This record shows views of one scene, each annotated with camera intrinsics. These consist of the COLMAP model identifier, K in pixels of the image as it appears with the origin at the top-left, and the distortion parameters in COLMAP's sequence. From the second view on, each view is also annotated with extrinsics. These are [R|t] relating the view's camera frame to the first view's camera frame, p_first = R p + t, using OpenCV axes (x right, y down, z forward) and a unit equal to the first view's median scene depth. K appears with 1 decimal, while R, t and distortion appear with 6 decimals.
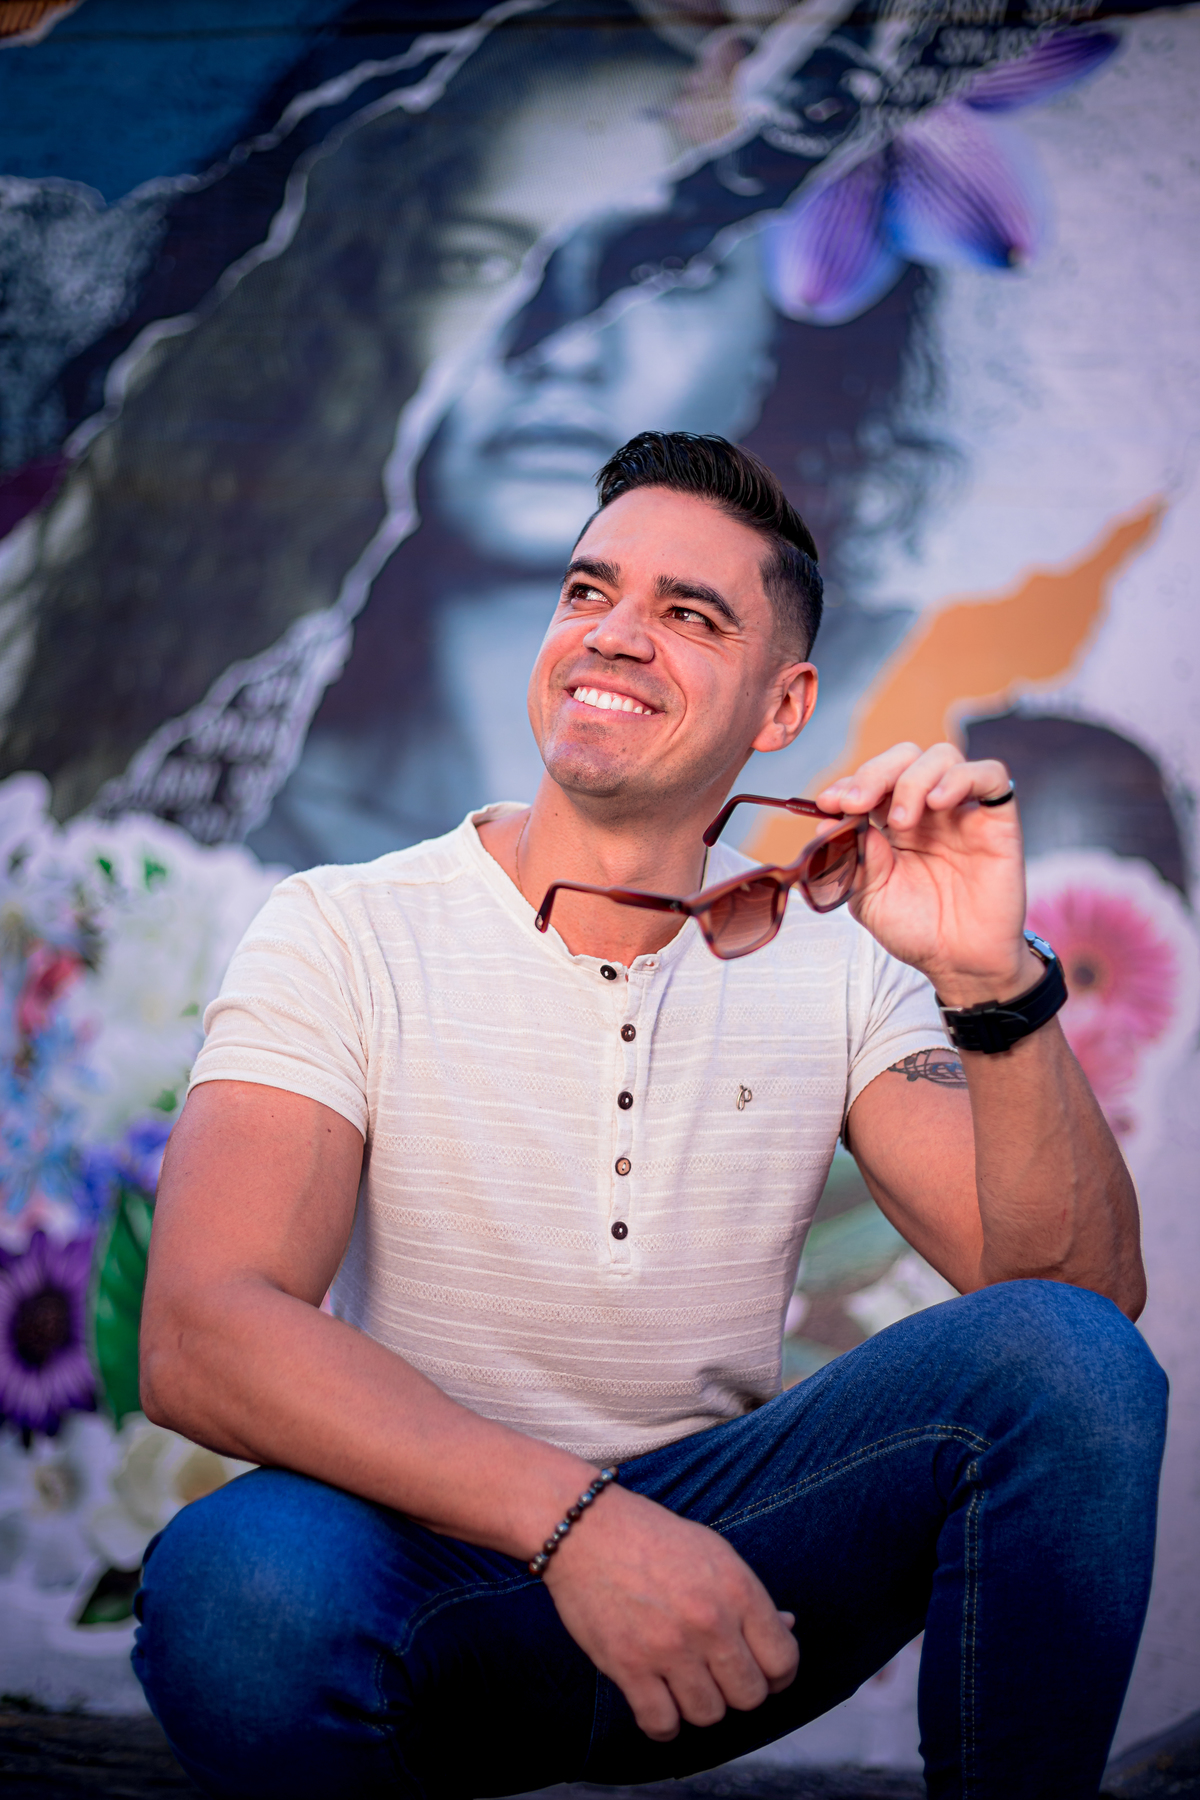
lens RADIAL K [[2711.3, 0, 602.1], [0, 2711.3, 828.8], [0, 0, 1]] dist [-0.126793, 0.013906]
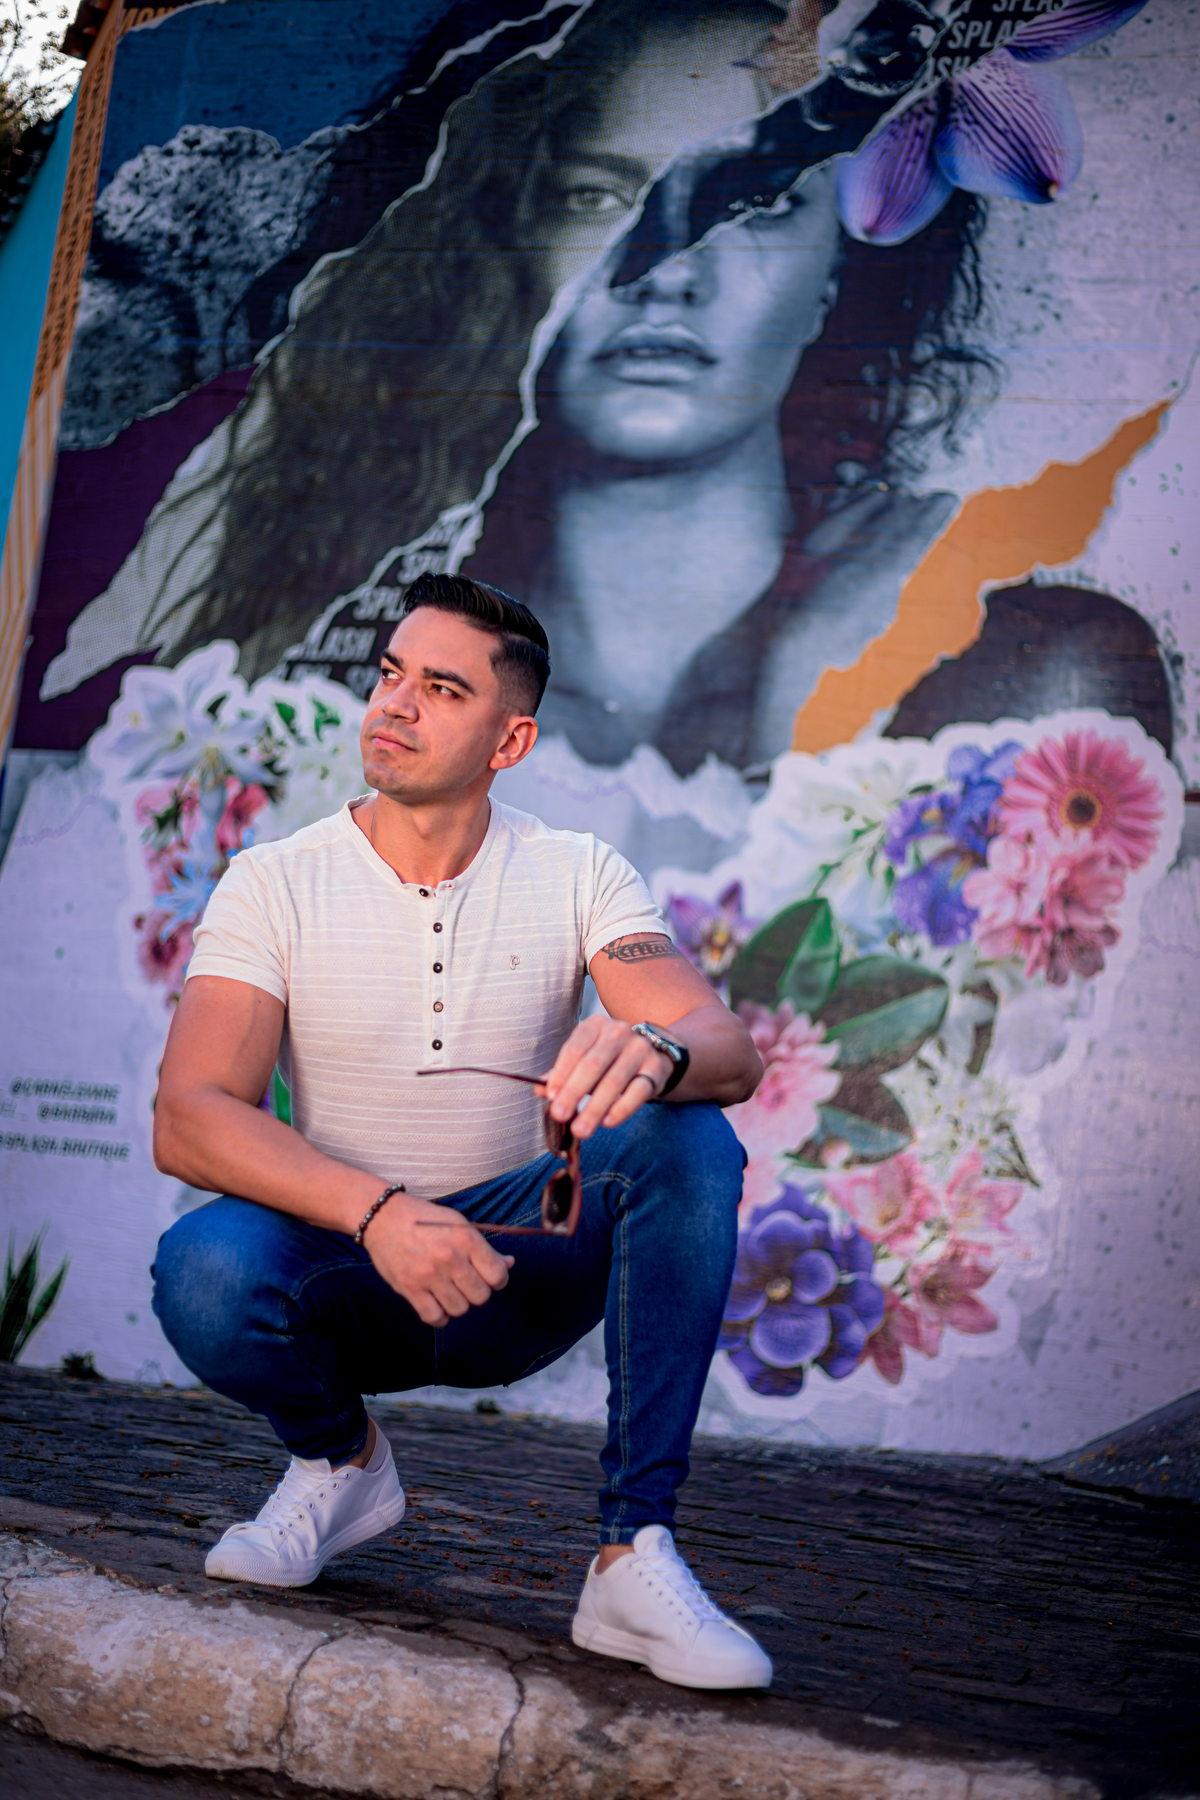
lens RADIAL K [[2660.4, 0, 600.0], [0, 2660.4, 900.0], [0, 0, 1]] dist [-0.146486, 0.099701]
pose [[0.994011, 0.007733, -0.109010, 0.086776], [0.004858, 0.993381, 0.114762, -0.038619], [0.109176, -0.114605, 0.987394, -0.173910]]
